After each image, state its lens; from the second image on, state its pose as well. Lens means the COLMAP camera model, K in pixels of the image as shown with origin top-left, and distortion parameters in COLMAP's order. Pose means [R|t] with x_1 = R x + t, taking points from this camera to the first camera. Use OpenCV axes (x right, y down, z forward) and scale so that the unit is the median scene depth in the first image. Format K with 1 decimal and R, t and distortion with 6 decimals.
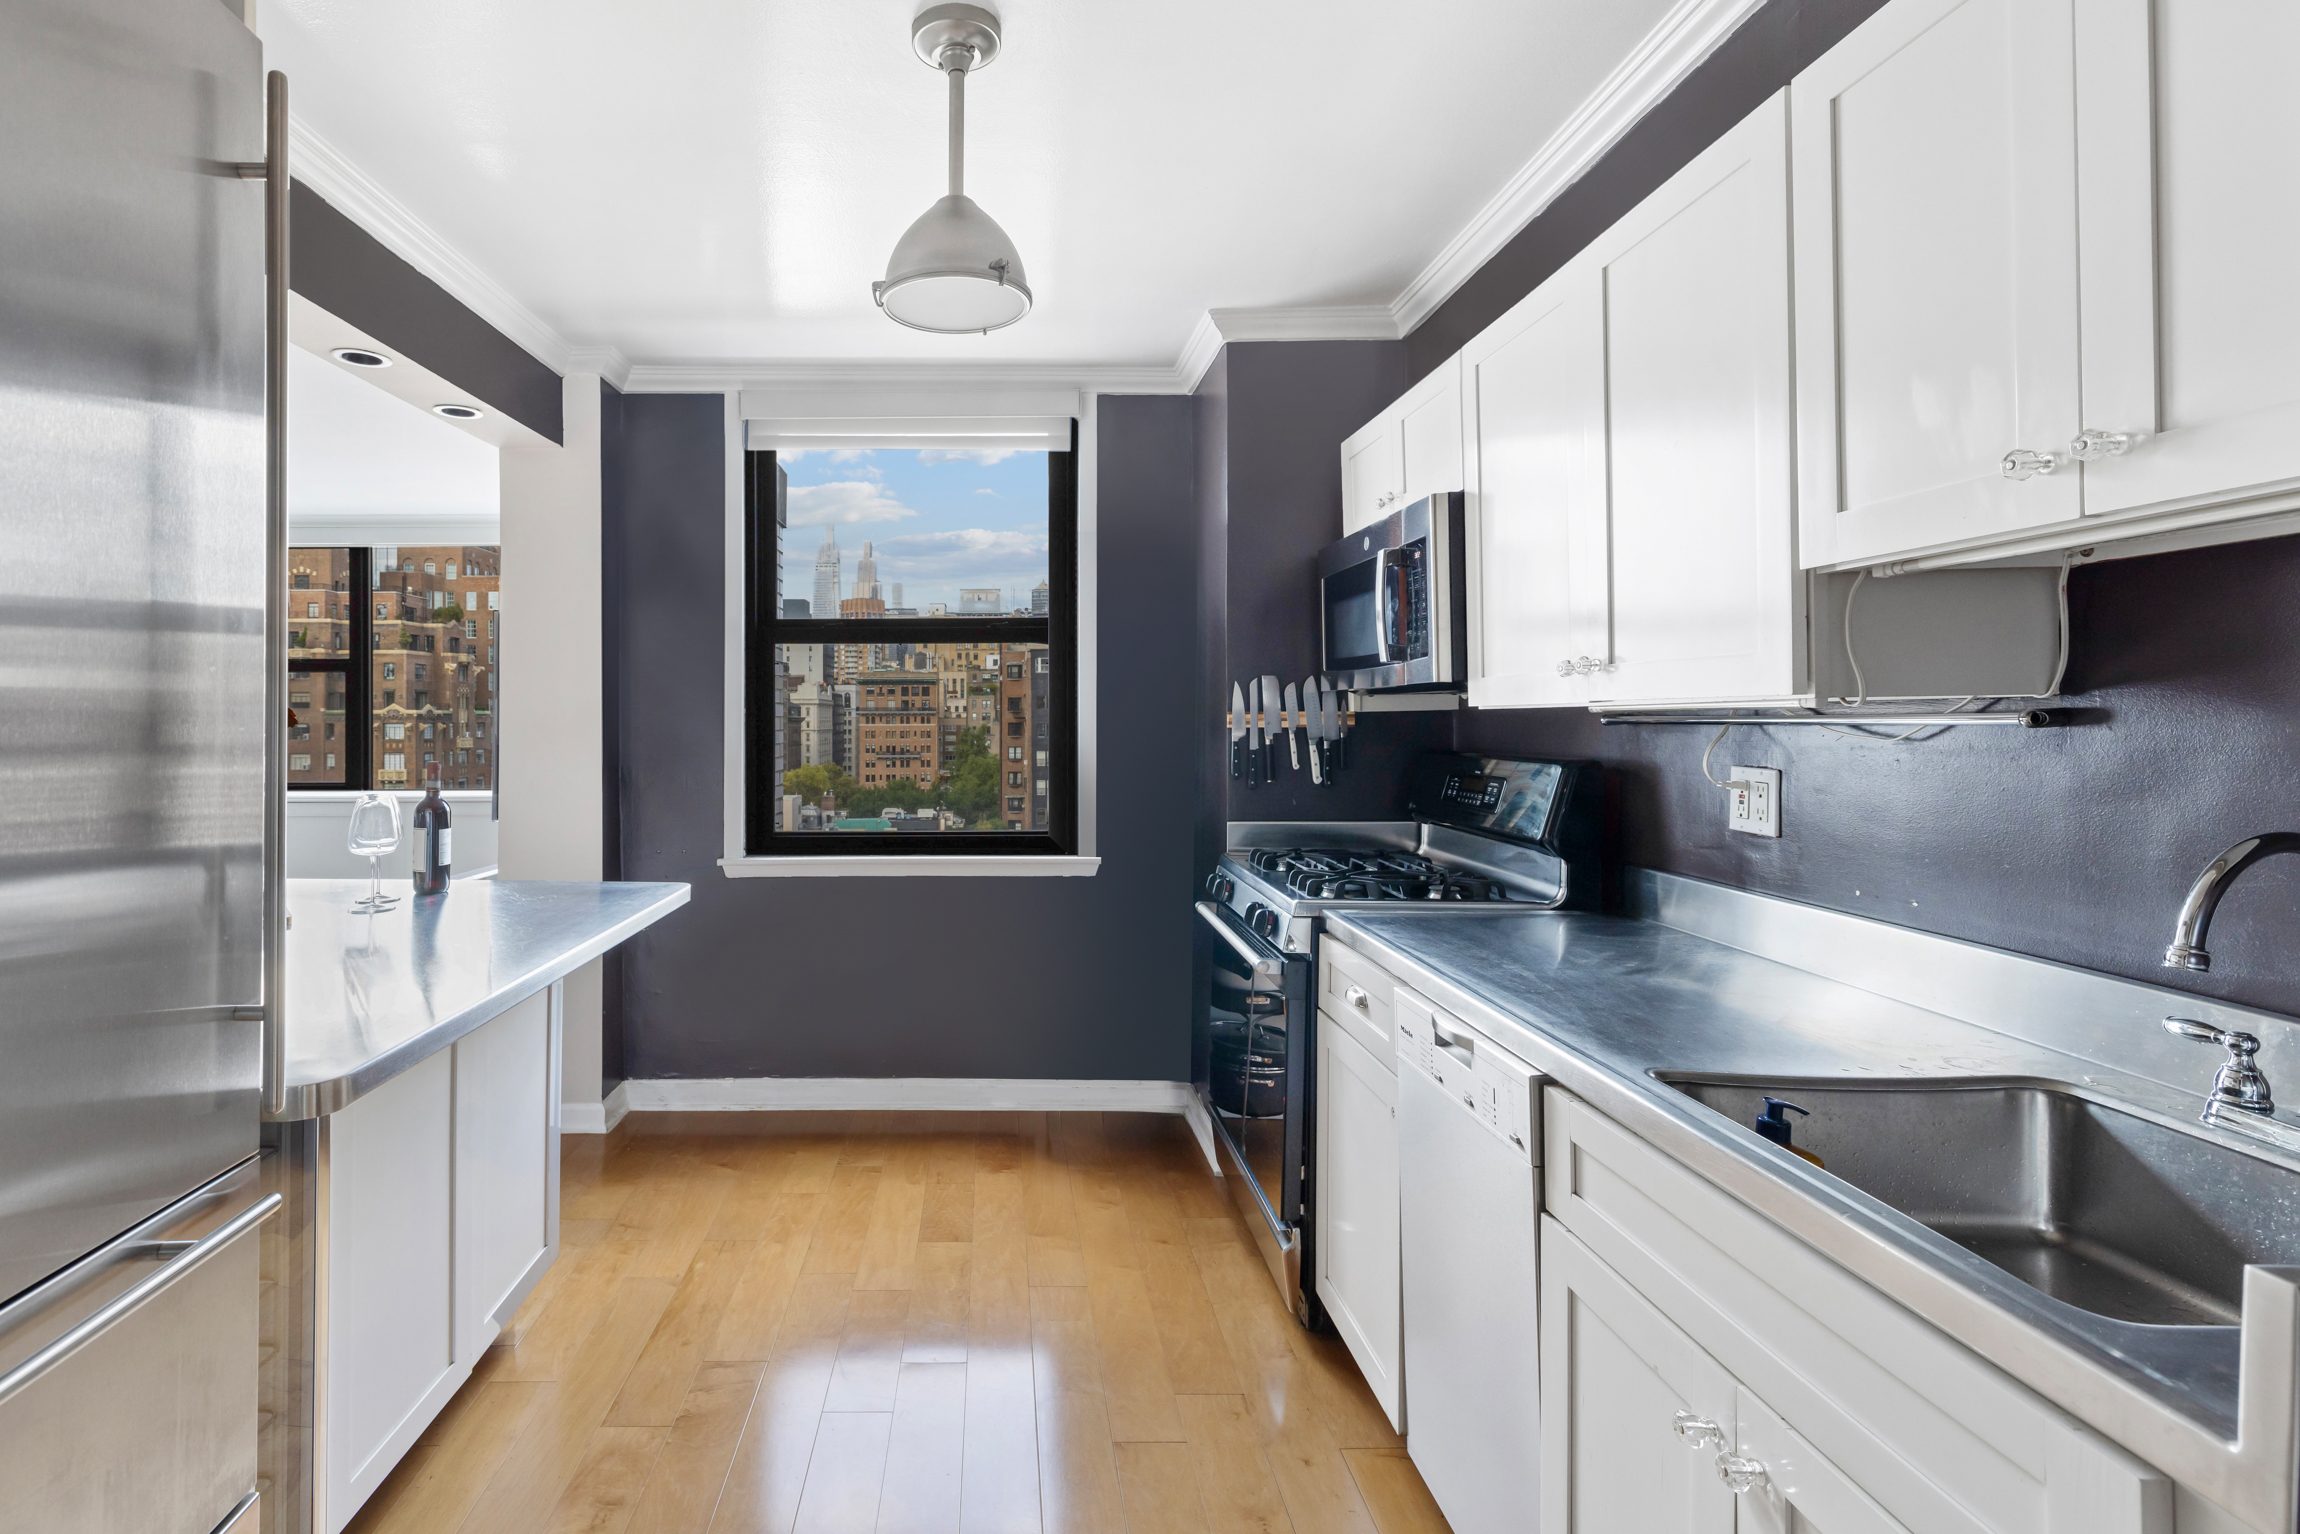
lens RADIAL K [[1077.8, 0, 1161.3], [0, 1077.8, 706.5], [0, 0, 1]] dist [0.001743, 0.000064]
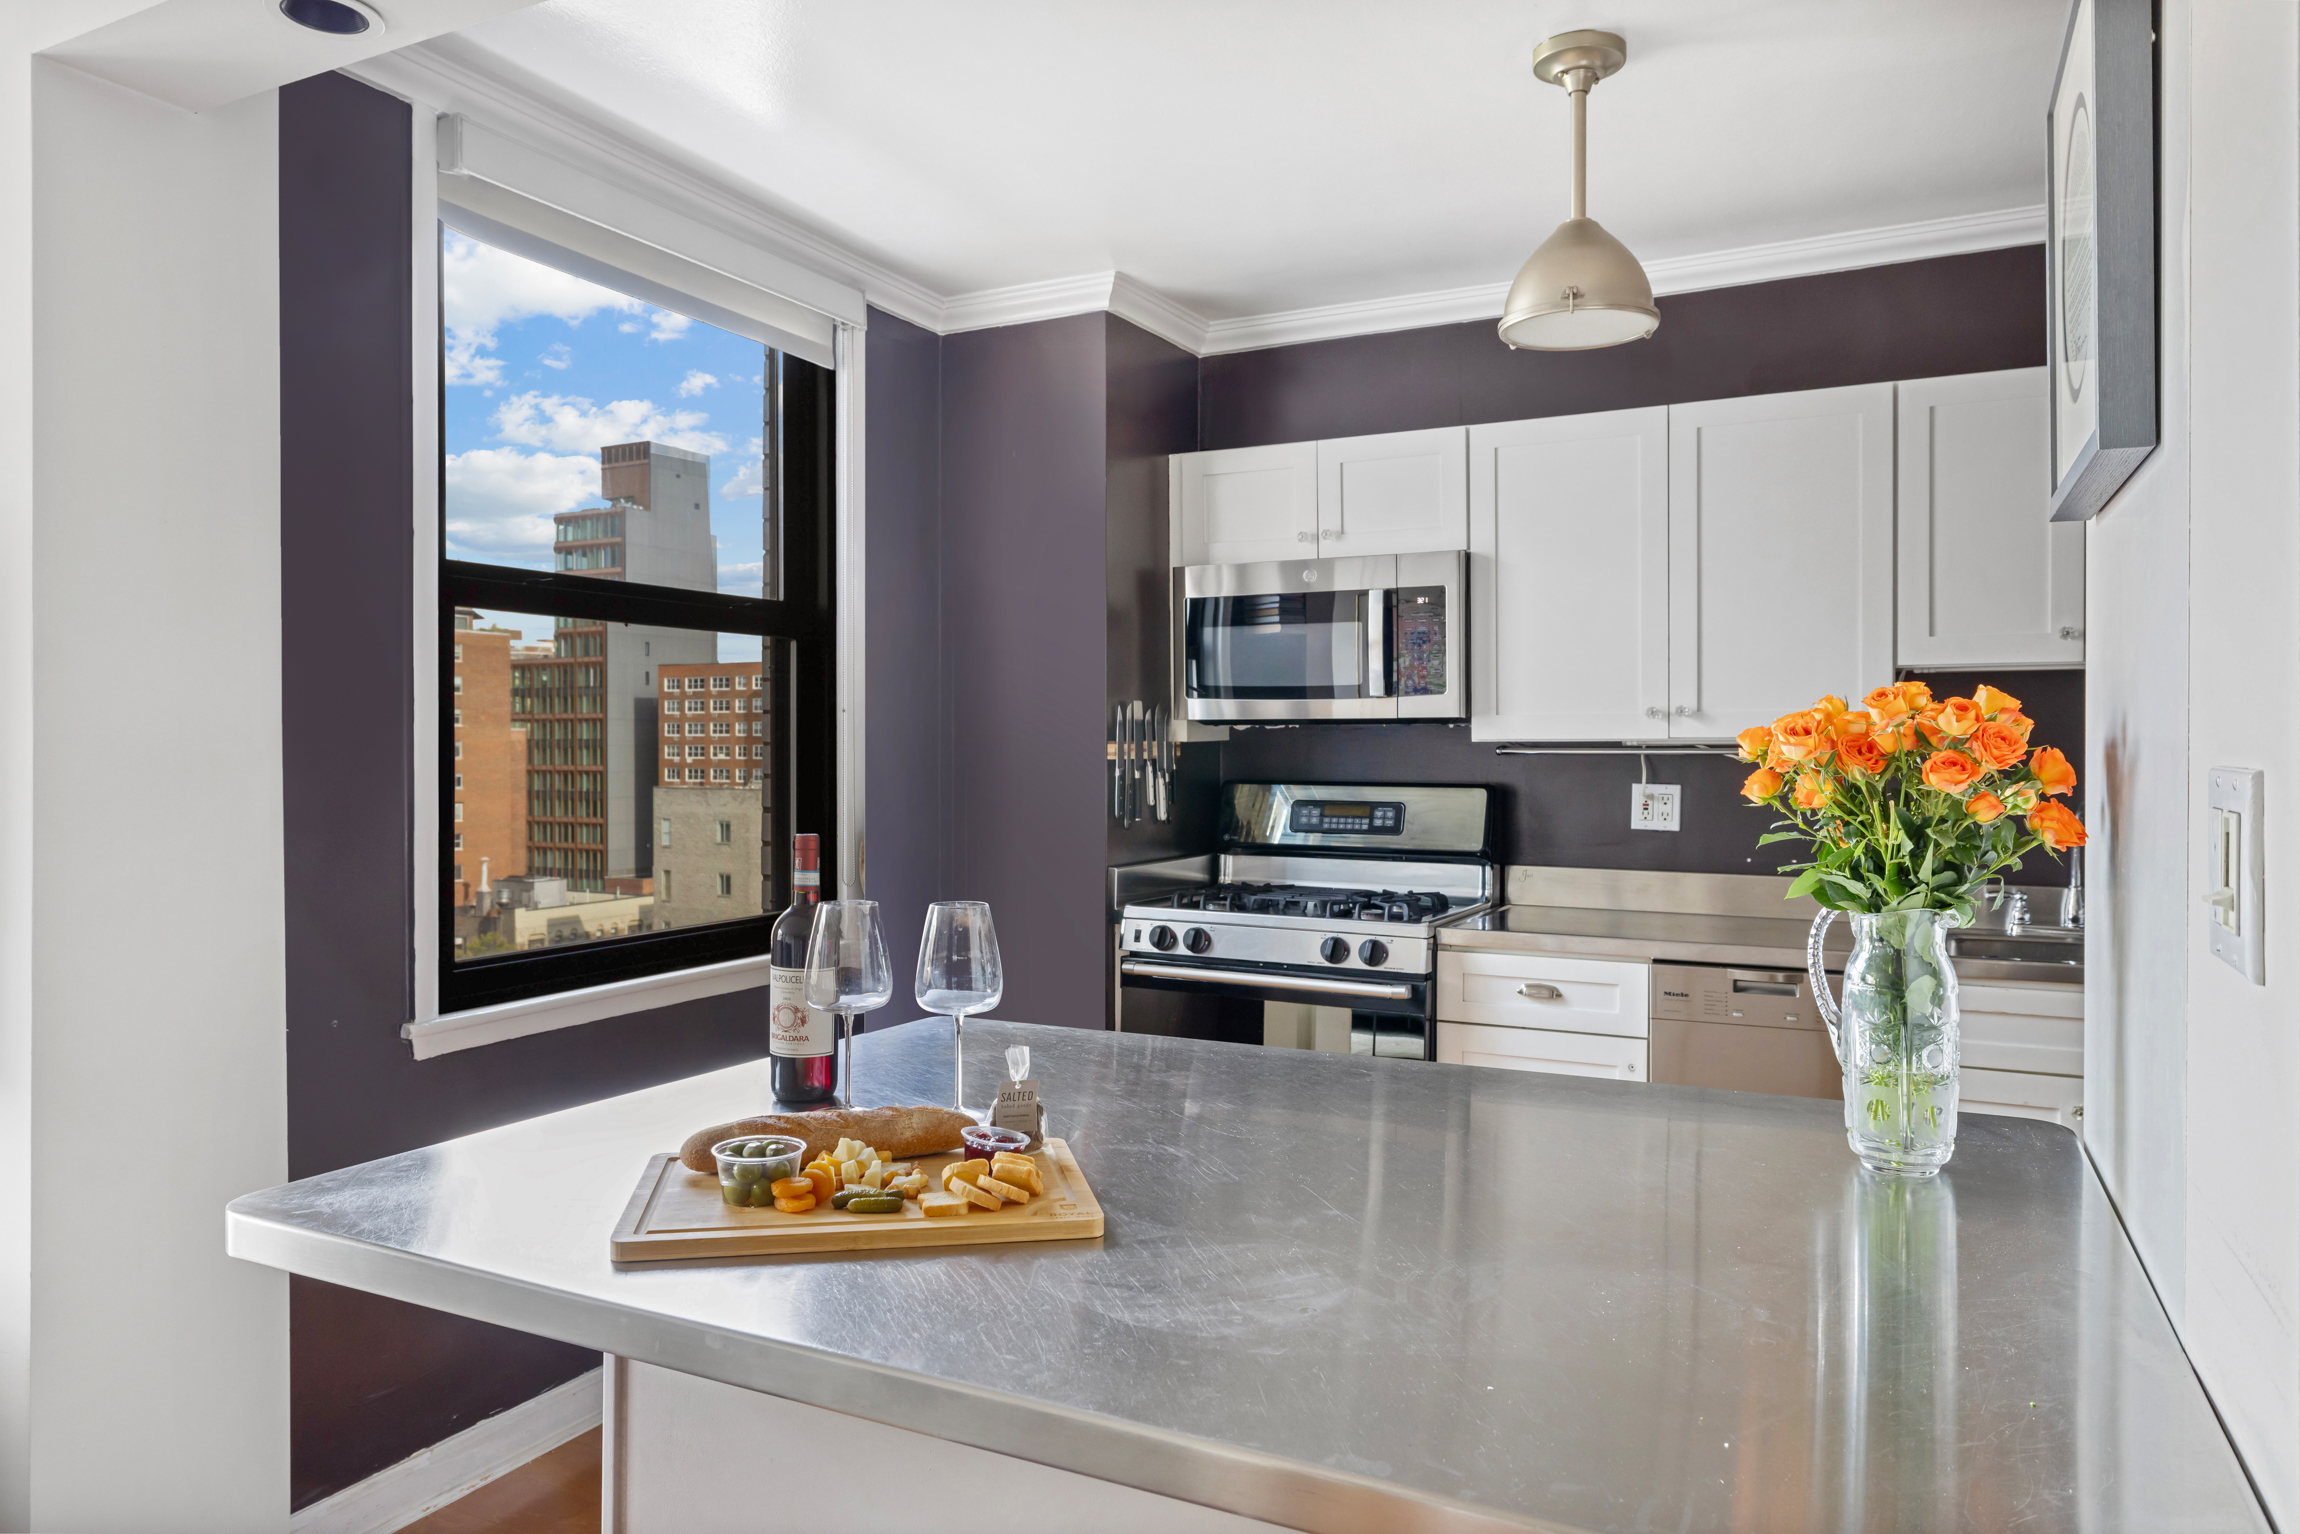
lens RADIAL K [[1465.6, 0, 1145.4], [0, 1465.6, 755.9], [0, 0, 1]] dist [-0.000110, 0.000215]
pose [[0.488886, -0.004155, 0.872338, -0.810948], [-0.010185, 0.999893, 0.010471, 0.003118], [-0.872288, -0.014004, 0.488792, 0.349812]]
